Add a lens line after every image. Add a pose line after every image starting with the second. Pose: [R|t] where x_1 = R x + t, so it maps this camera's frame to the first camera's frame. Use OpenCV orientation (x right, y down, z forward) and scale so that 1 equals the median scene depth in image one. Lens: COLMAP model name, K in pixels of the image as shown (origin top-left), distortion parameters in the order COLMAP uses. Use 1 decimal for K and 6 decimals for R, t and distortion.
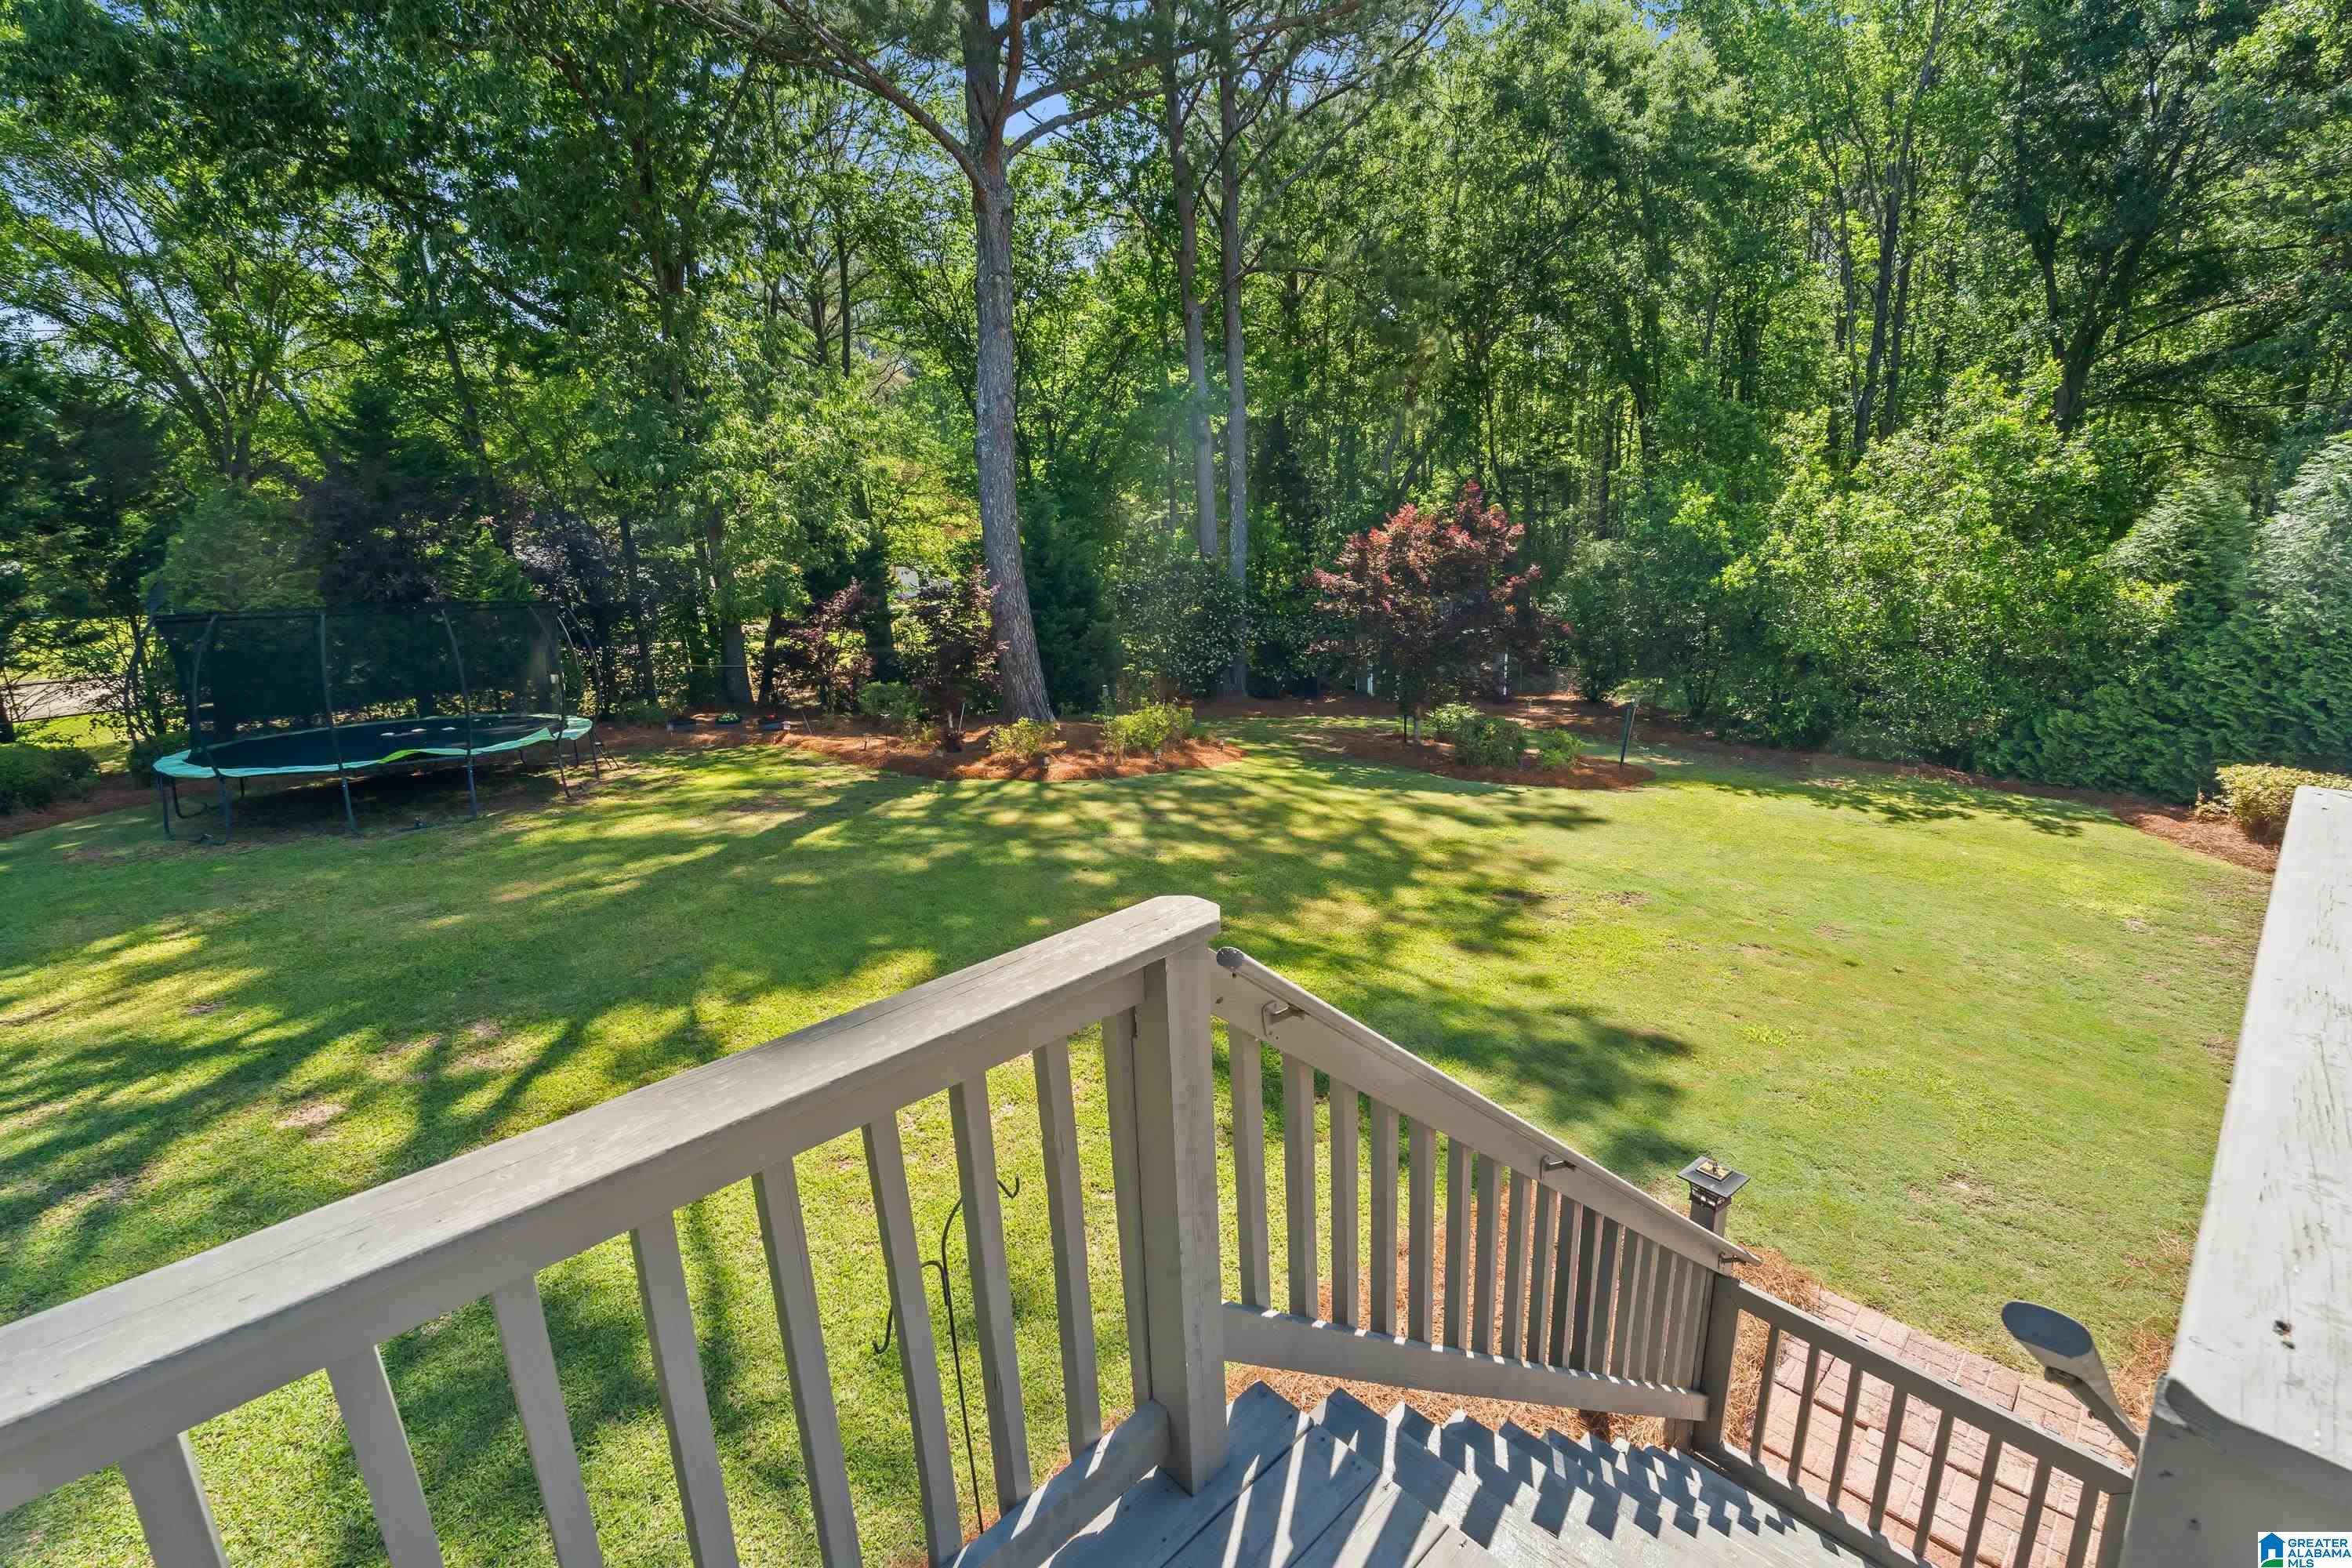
lens RADIAL K [[1065.2, 0, 1195.5], [0, 1065.2, 795.7], [0, 0, 1]] dist [-0.005699, 0.000617]
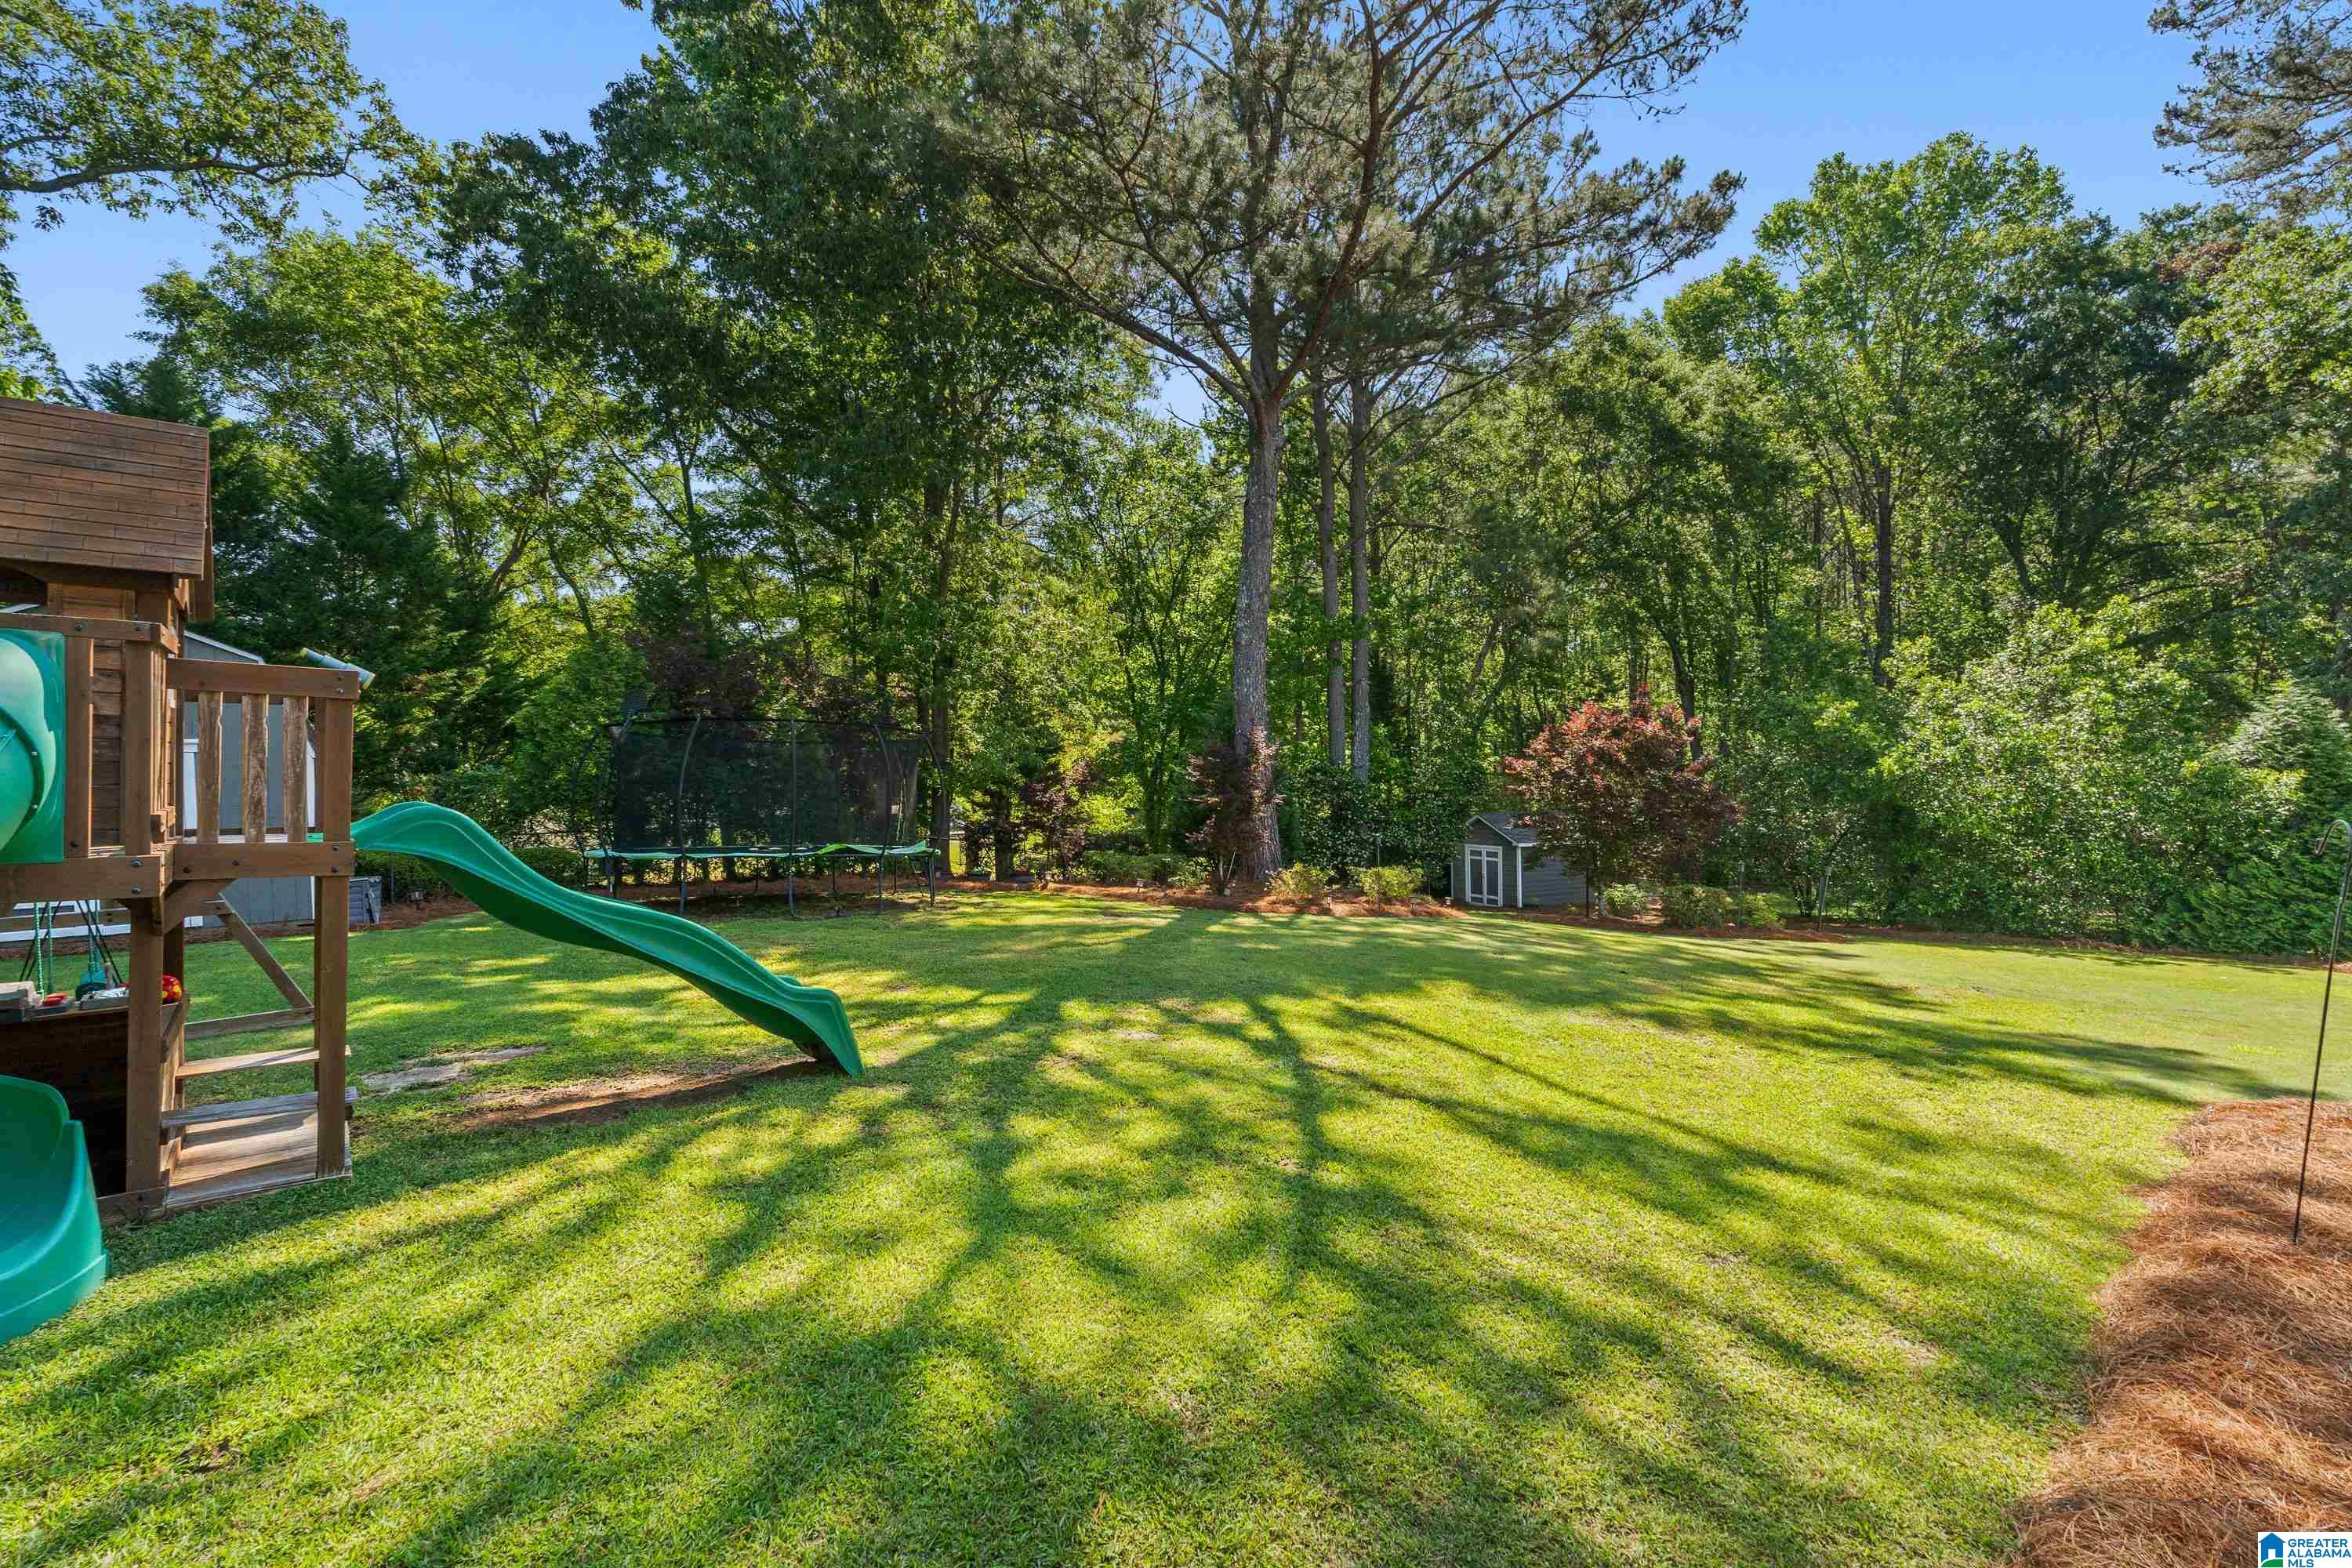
lens RADIAL K [[1065.2, 0, 1162.7], [0, 1065.2, 787.7], [0, 0, 1]] dist [-0.005699, 0.000617]
pose [[0.999309, 0.026393, 0.026161, -0.292982], [-0.018913, 0.967194, -0.253333, 0.115564], [-0.031989, 0.252664, 0.967025, -0.059858]]
